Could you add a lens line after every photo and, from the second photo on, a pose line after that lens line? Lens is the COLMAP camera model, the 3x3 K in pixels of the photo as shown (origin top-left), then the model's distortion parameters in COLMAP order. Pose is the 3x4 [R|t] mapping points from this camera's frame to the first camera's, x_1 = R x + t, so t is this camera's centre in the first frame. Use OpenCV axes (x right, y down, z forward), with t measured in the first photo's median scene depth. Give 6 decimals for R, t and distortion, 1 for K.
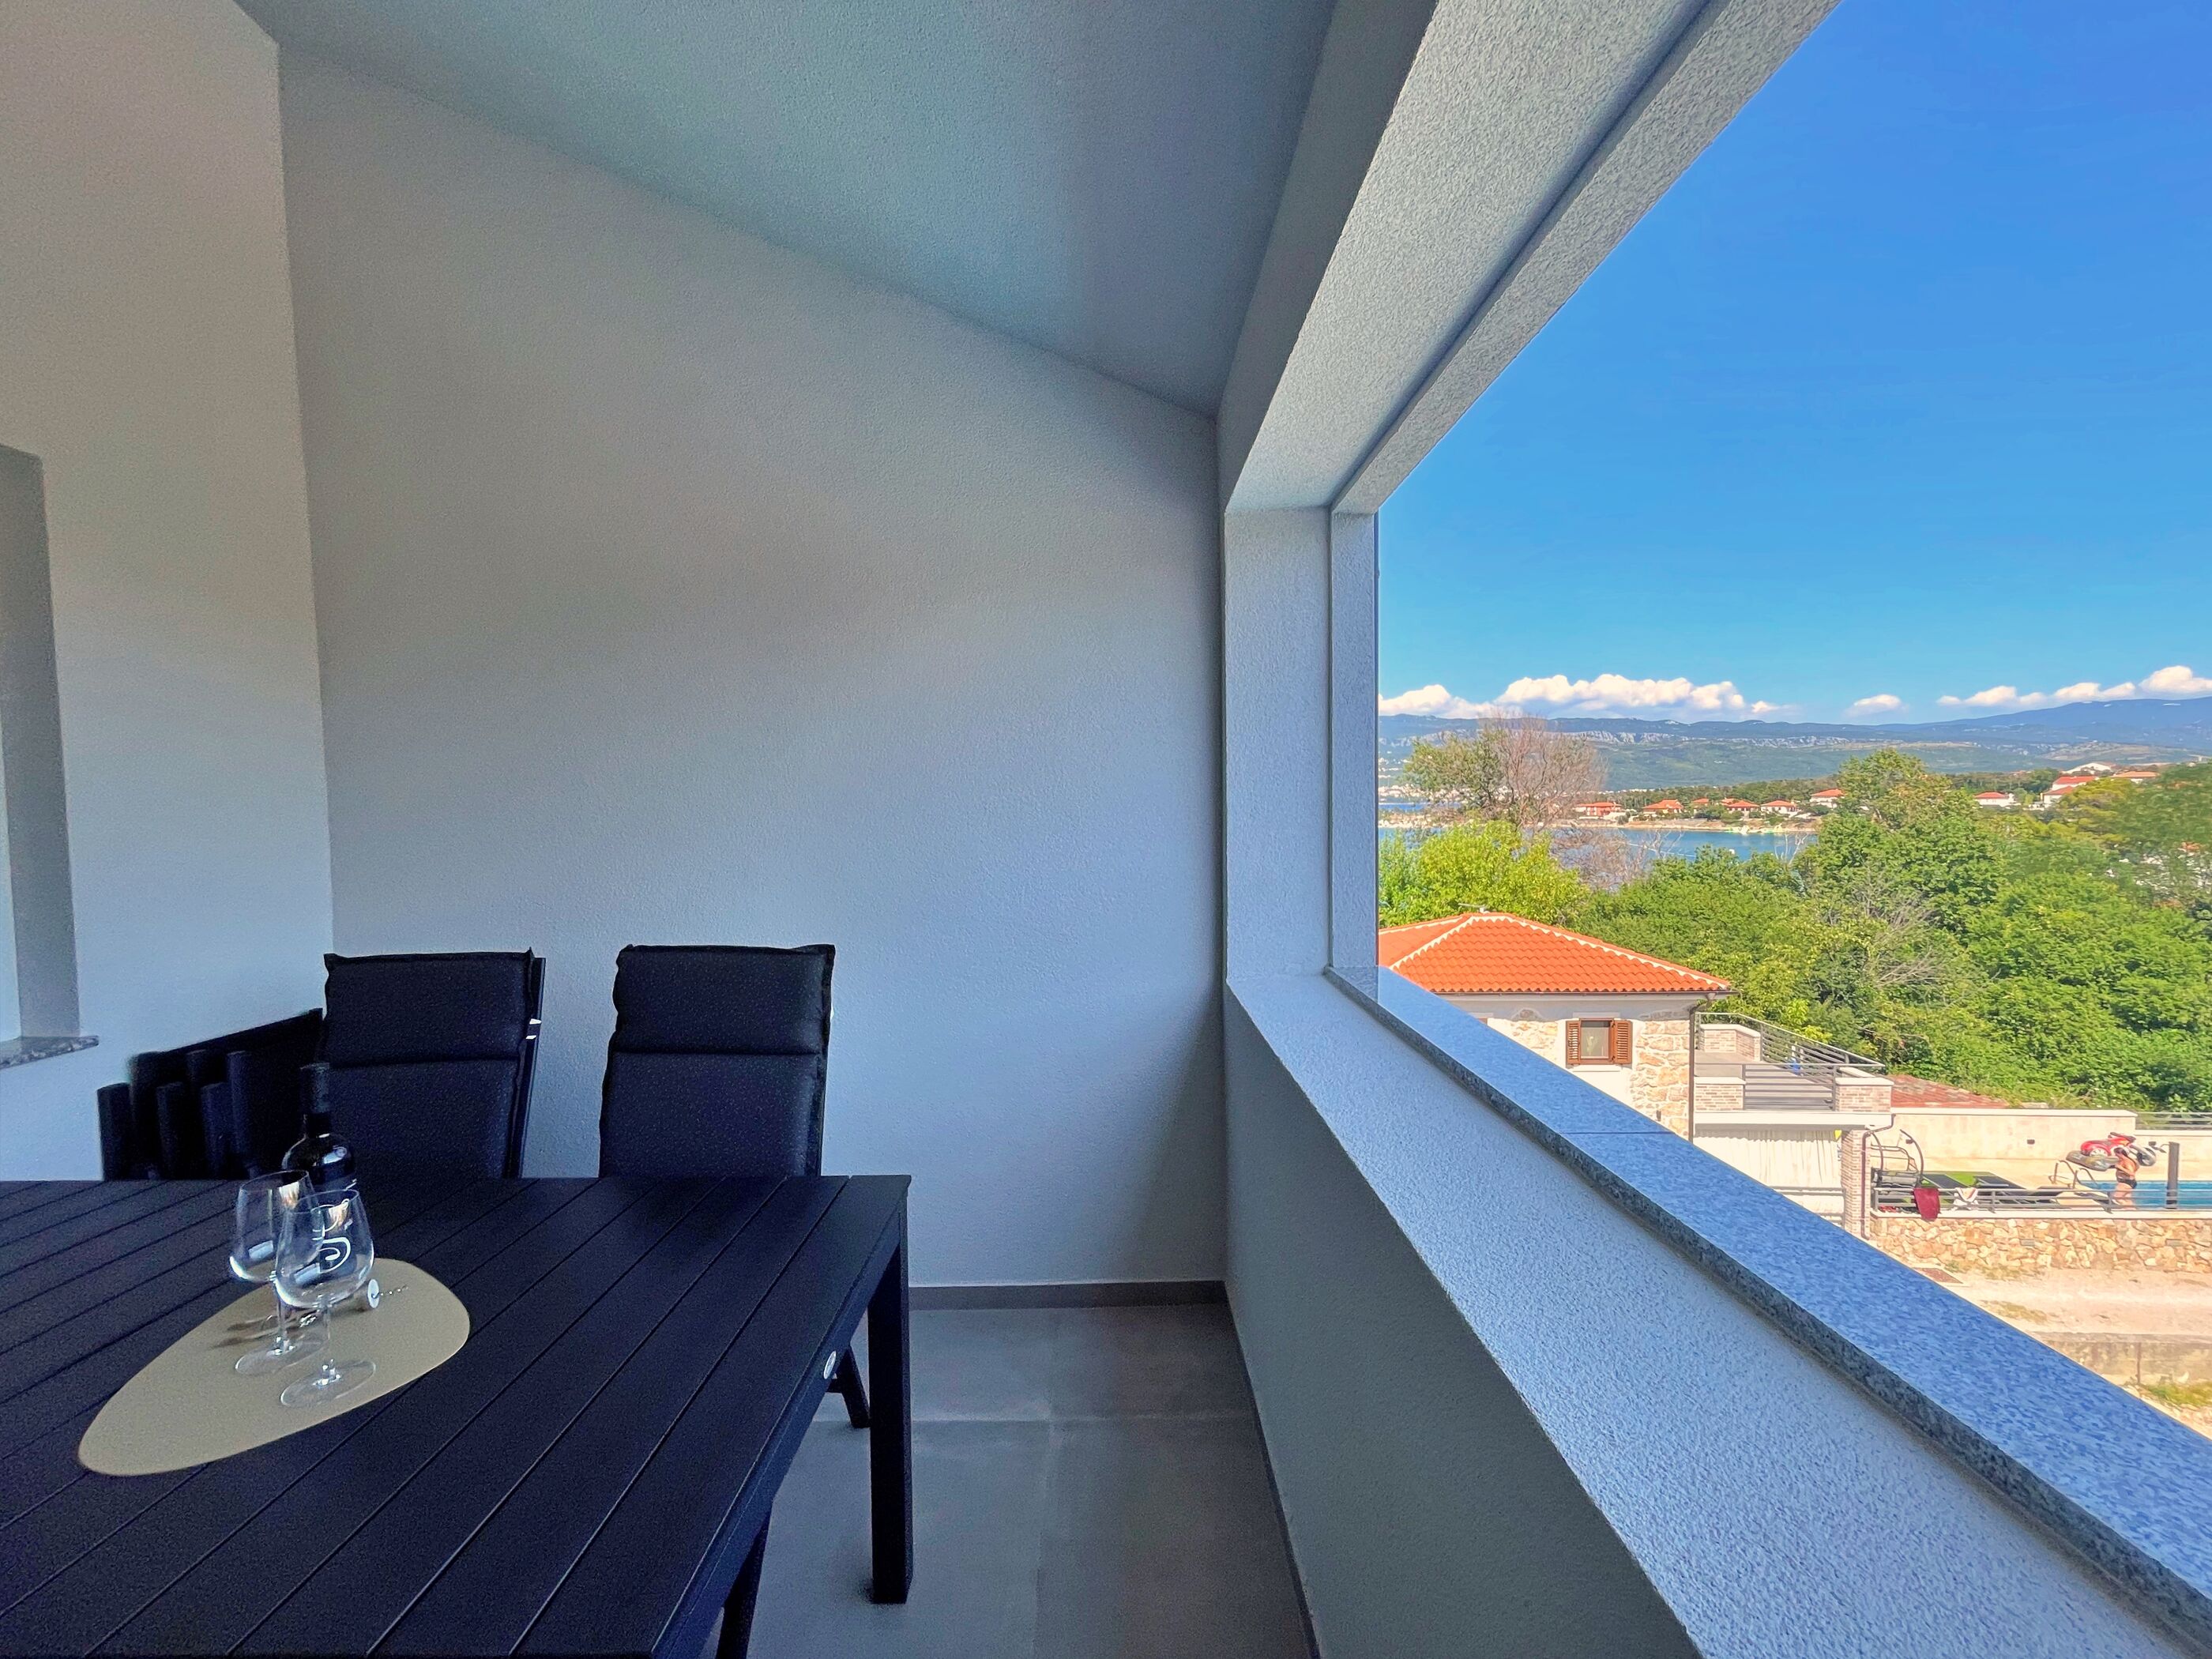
lens RADIAL K [[904.3, 0, 1090.9], [0, 904.3, 843.2], [0, 0, 1]] dist [0.001979, -0.001017]
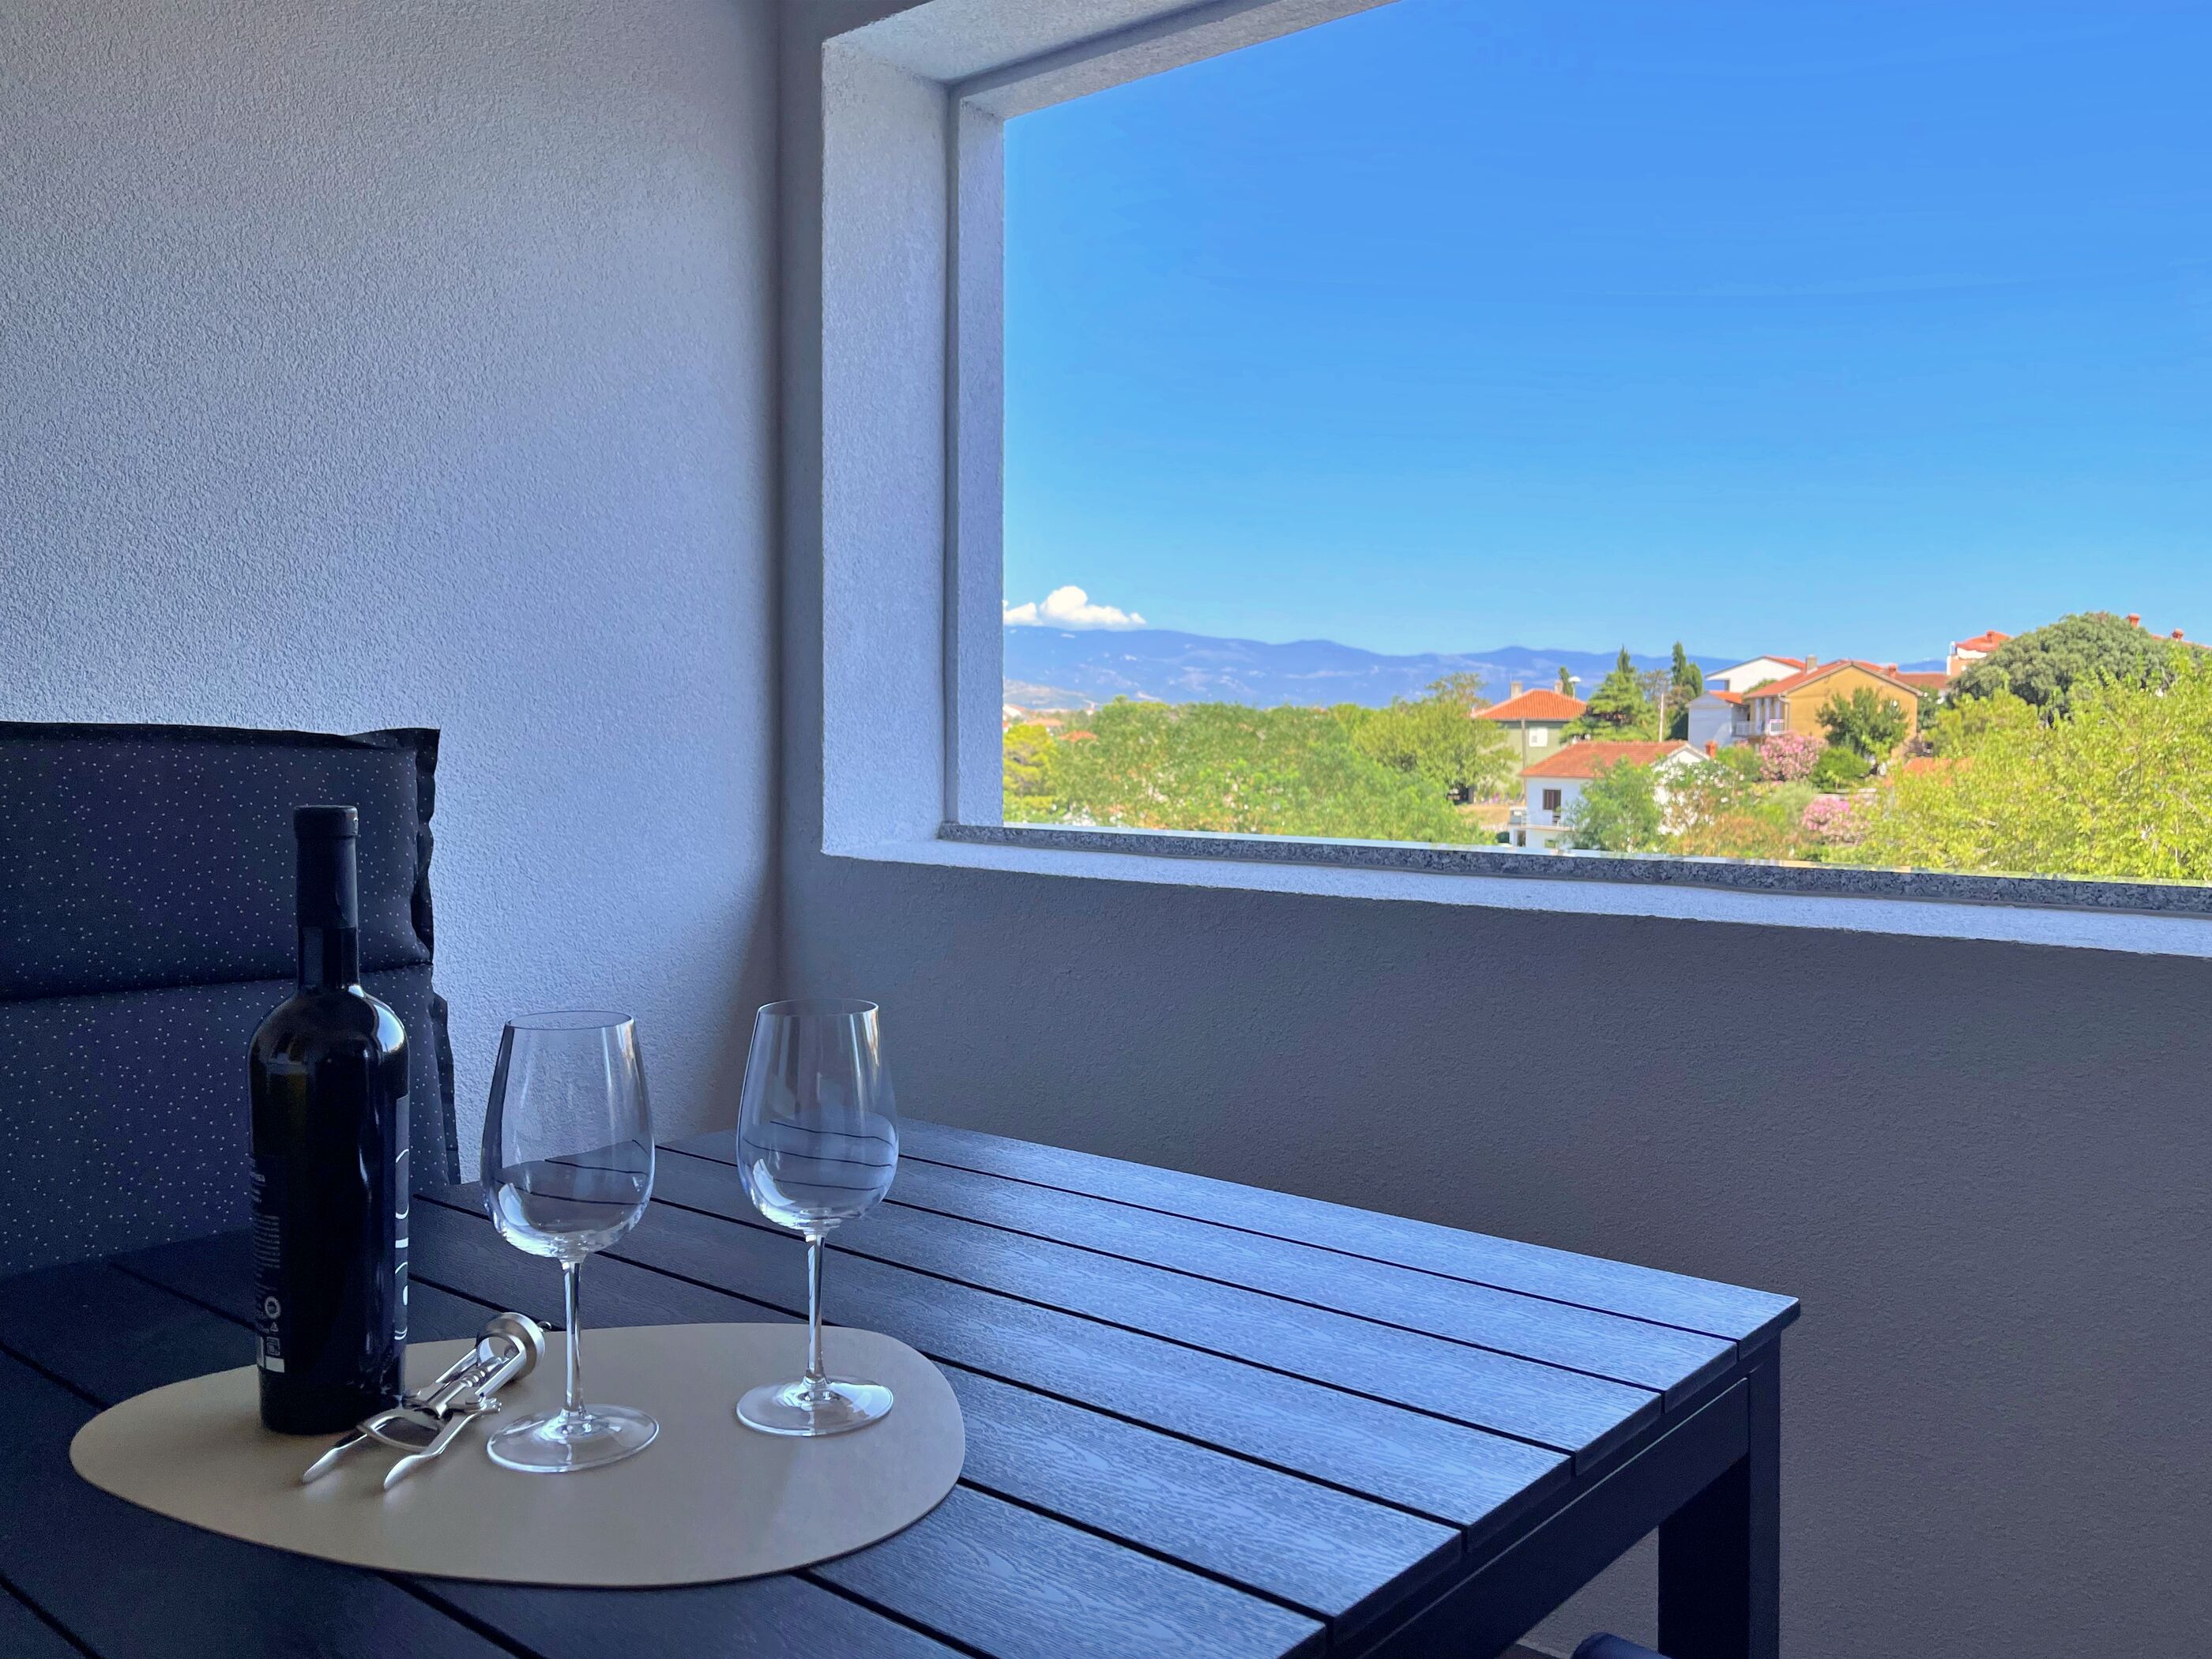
lens RADIAL K [[1773.2, 0, 1104.0], [0, 1773.2, 823.4], [0, 0, 1]] dist [0.029694, -0.004741]
pose [[0.627332, -0.014606, 0.778615, -0.052000], [0.014208, 0.999872, 0.007309, 0.010650], [-0.778622, 0.006477, 0.627459, 0.011802]]
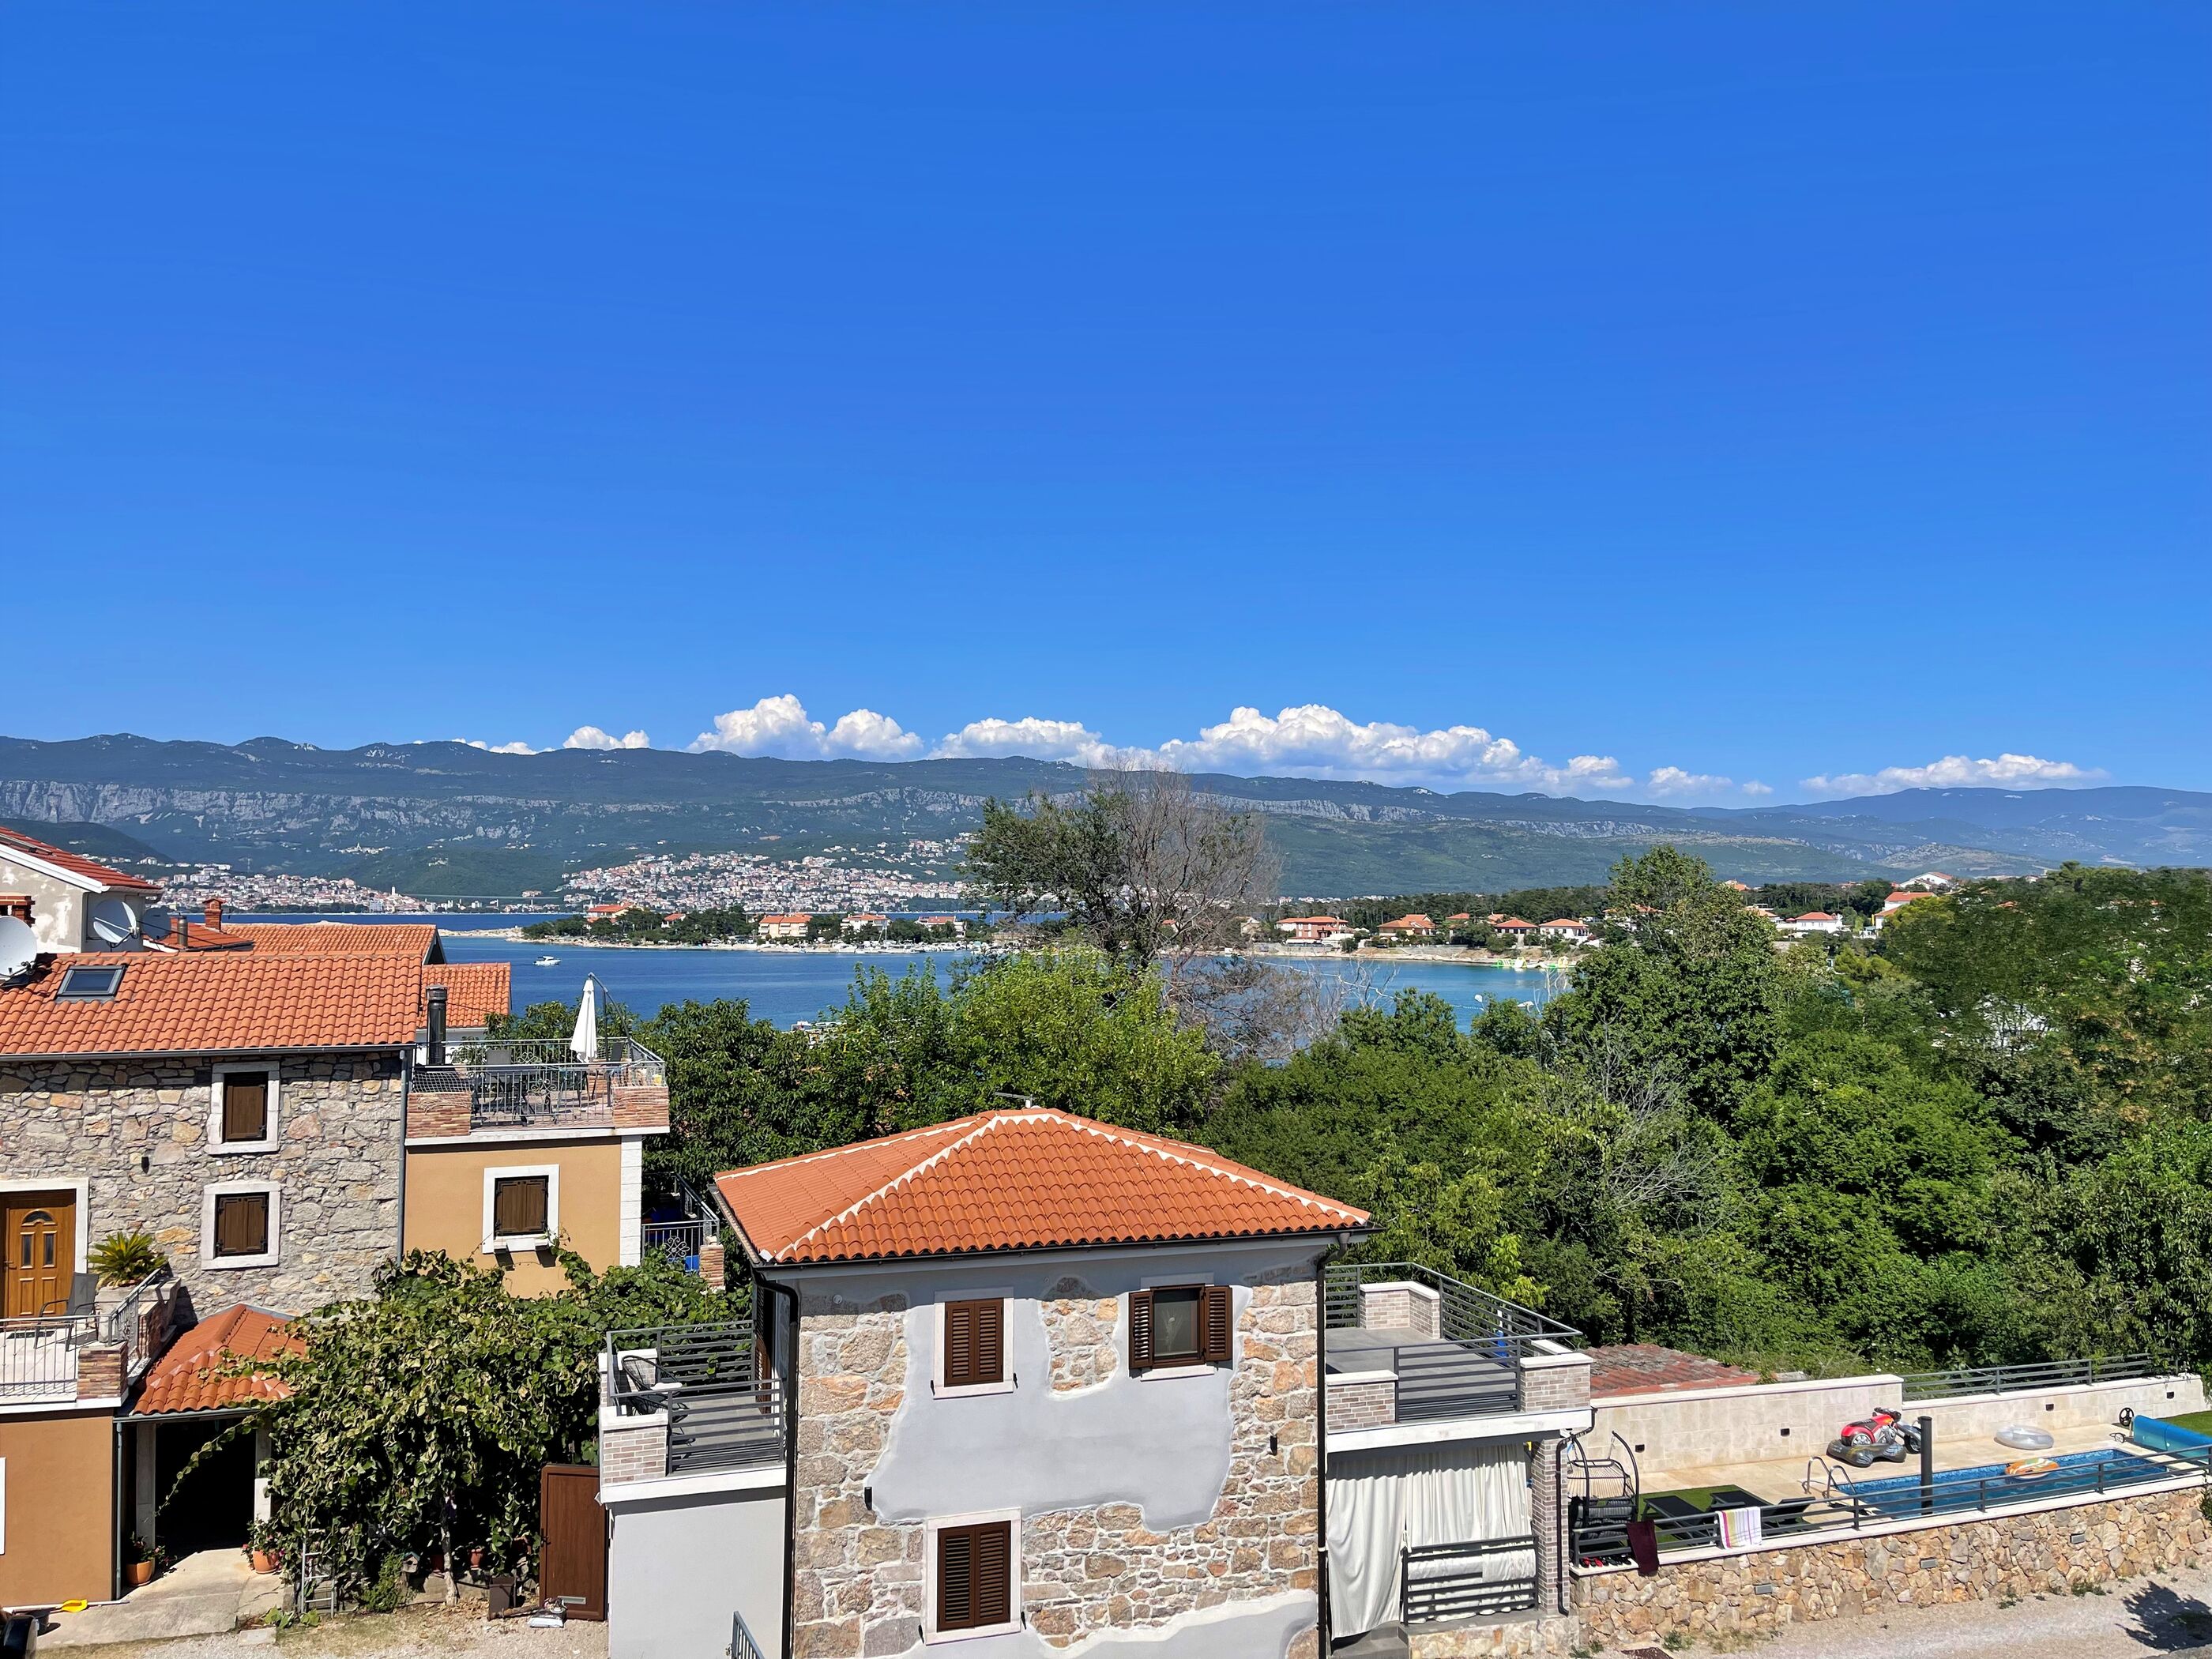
lens RADIAL K [[1691.2, 0, 1113.9], [0, 1691.2, 869.7], [0, 0, 1]] dist [0.068262, -0.077028]
pose [[0.925256, 0.028518, 0.378270, 0.057977], [-0.003622, 0.997789, -0.066363, -0.001895], [-0.379326, 0.060033, 0.923313, -0.012321]]
